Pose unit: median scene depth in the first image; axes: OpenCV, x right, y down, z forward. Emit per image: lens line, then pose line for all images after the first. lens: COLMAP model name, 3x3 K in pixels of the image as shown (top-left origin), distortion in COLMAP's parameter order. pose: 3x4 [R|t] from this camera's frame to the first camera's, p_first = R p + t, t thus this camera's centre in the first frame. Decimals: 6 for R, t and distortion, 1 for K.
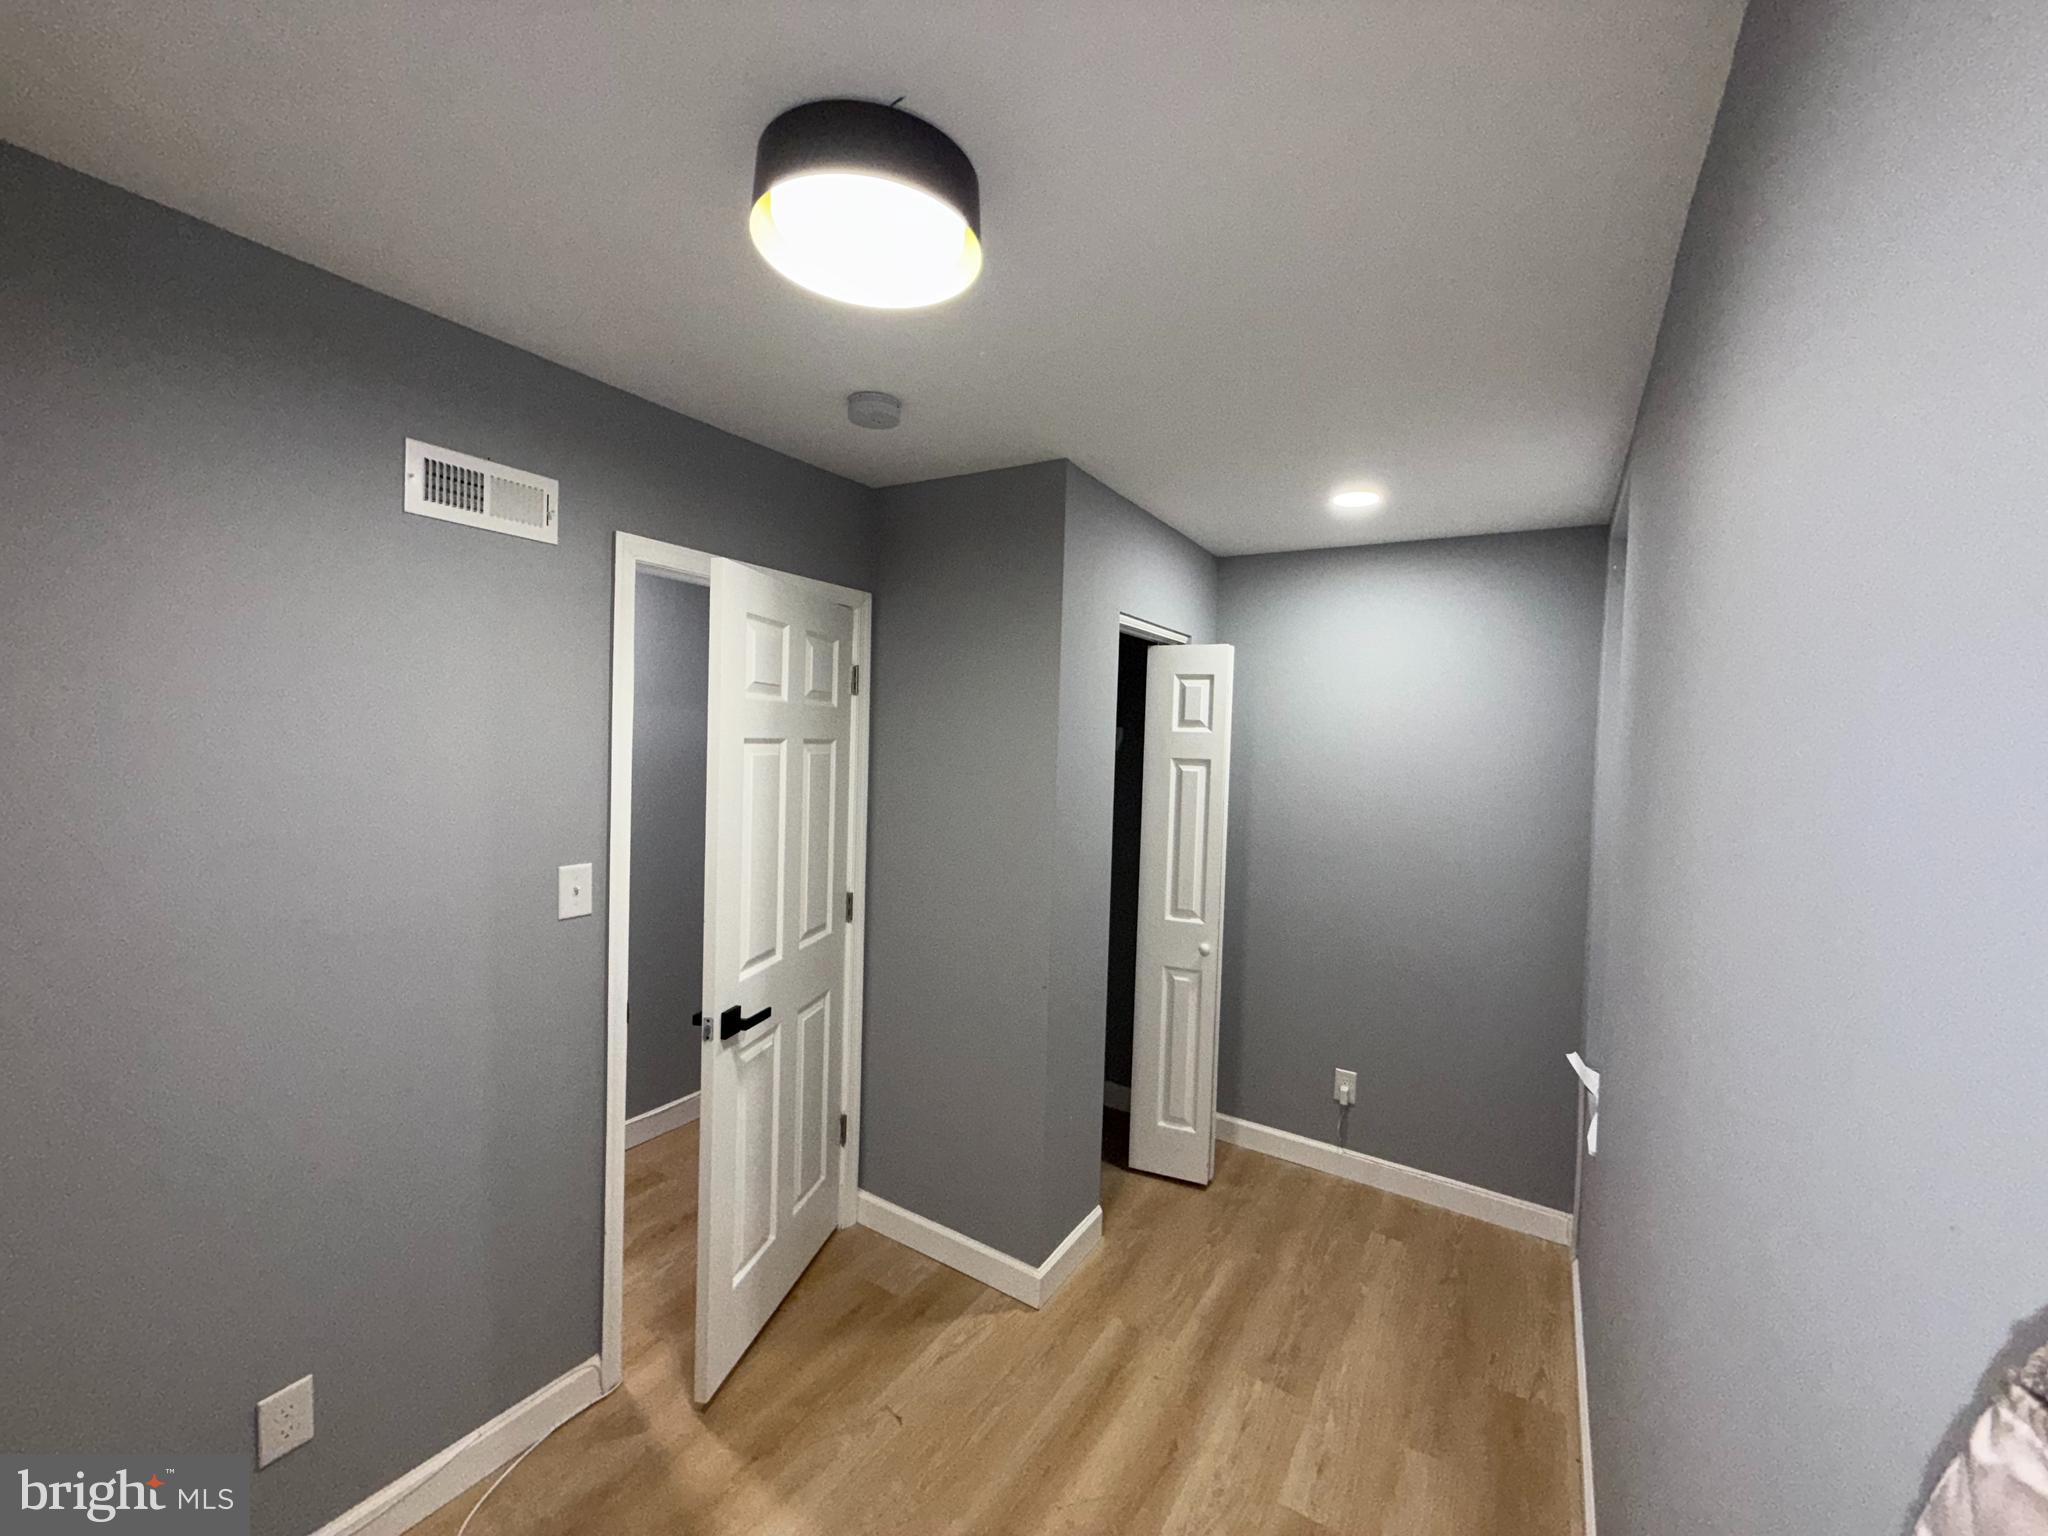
lens RADIAL K [[820.0, 0, 1022.2], [0, 820.0, 766.3], [0, 0, 1]] dist [0.000172, 0.000131]
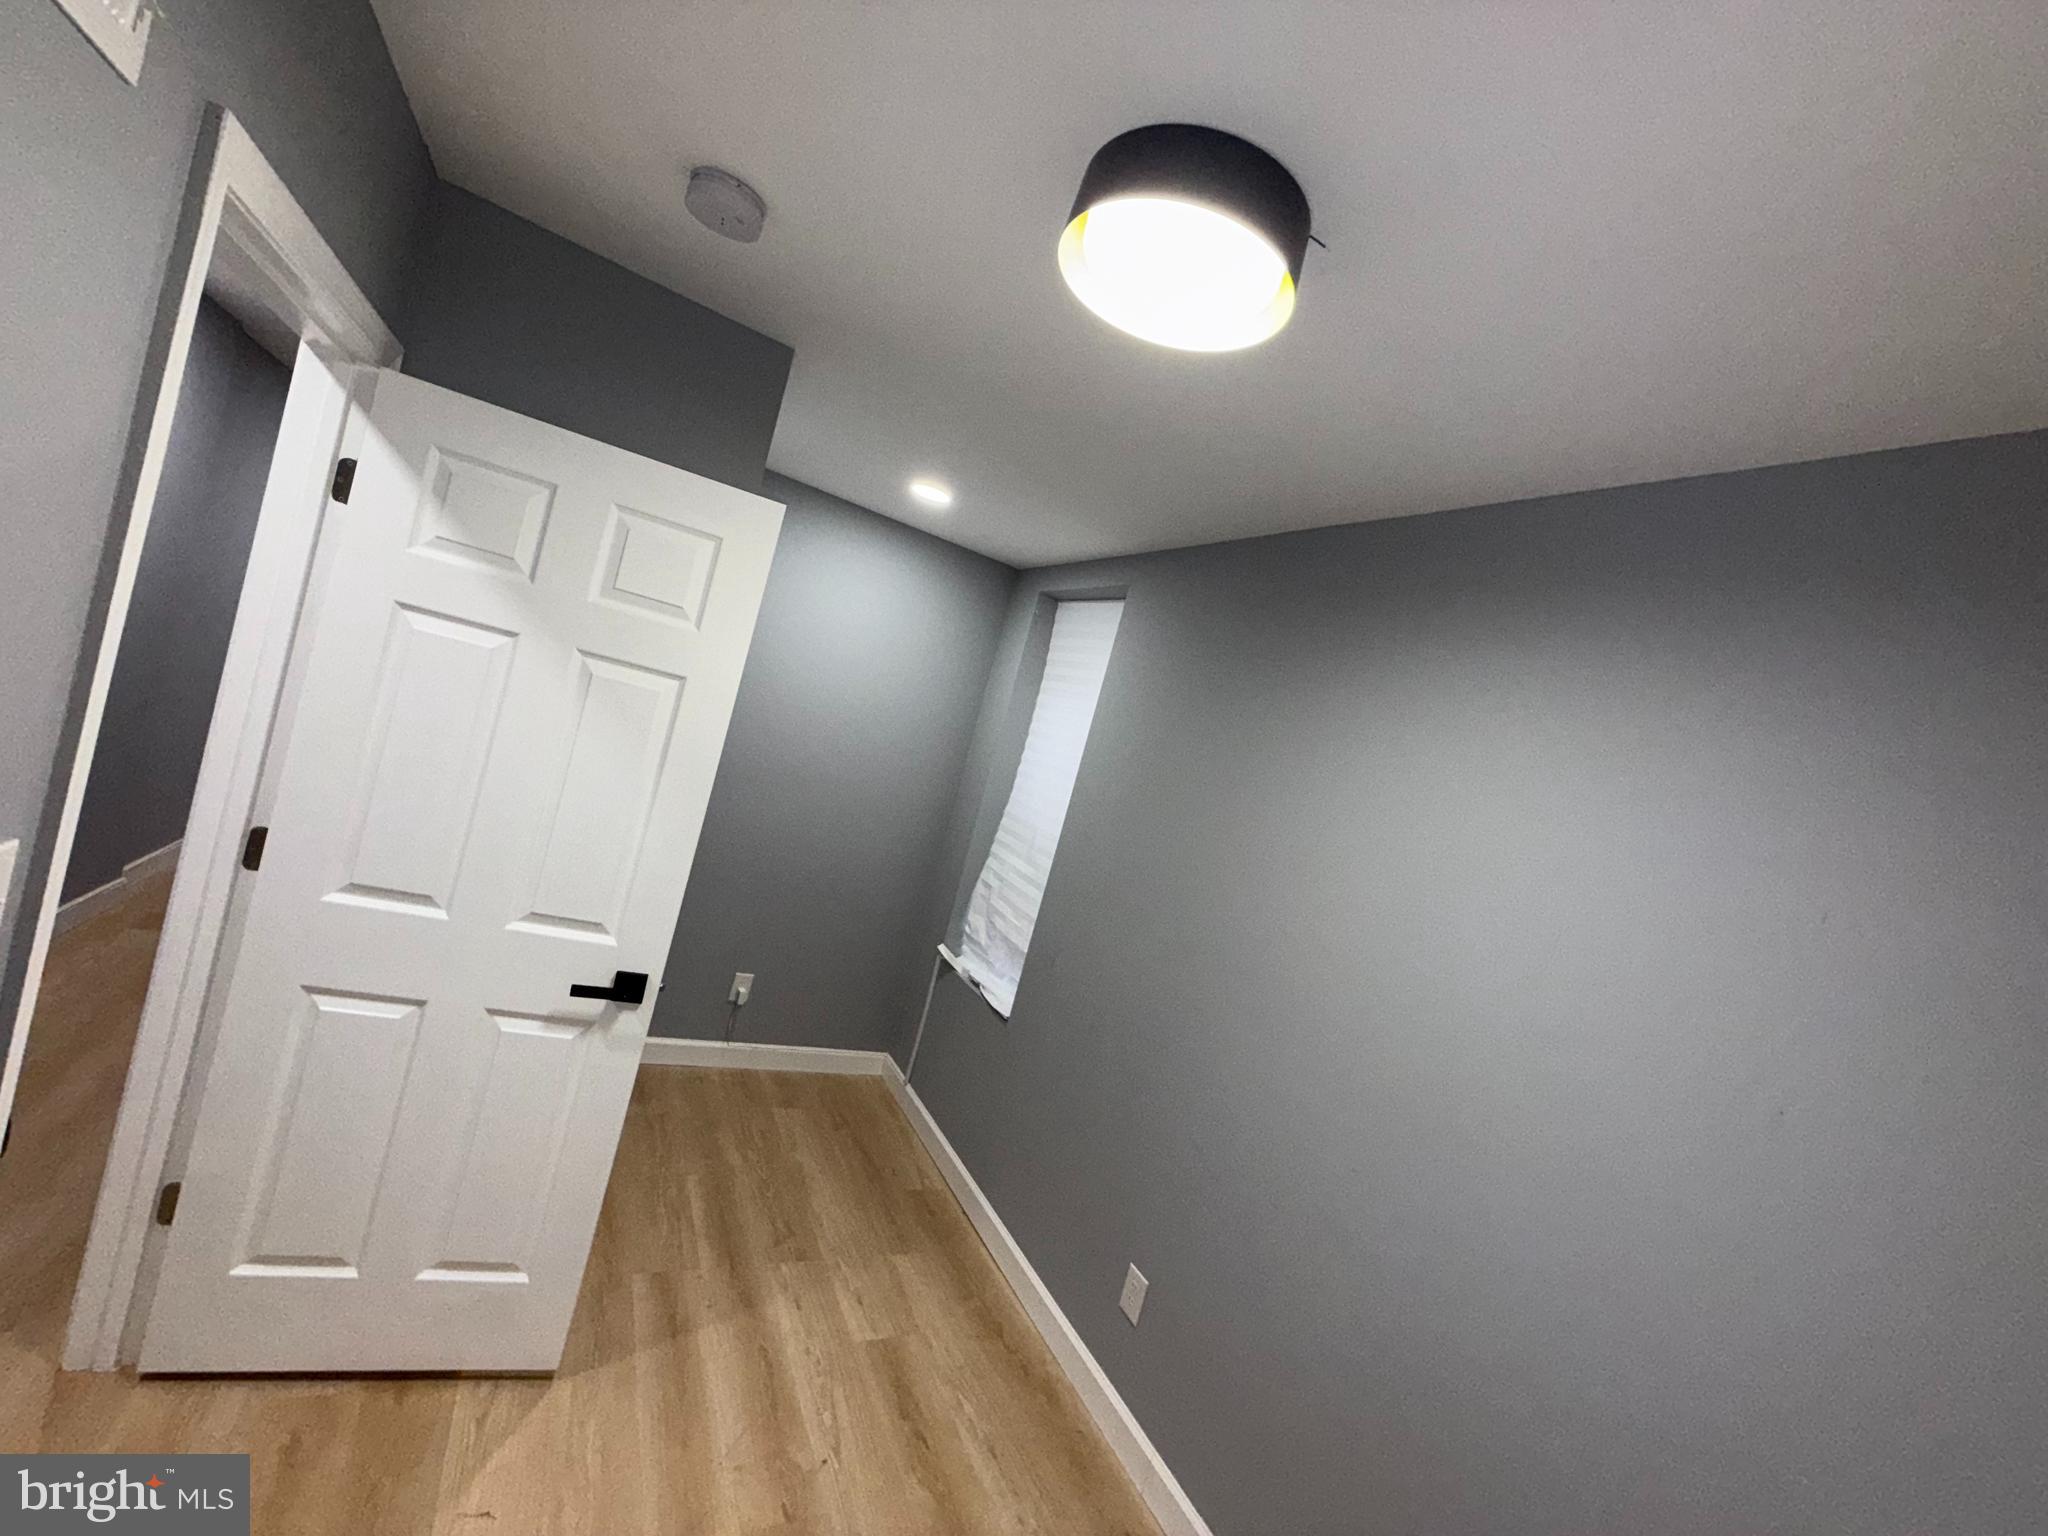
lens RADIAL K [[820.0, 0, 1022.2], [0, 820.0, 766.3], [0, 0, 1]] dist [0.000172, 0.000131]
pose [[0.490176, 0.068038, 0.868964, -0.494770], [-0.230173, 0.971664, 0.053760, -0.056102], [-0.840683, -0.226364, 0.491946, 0.258290]]
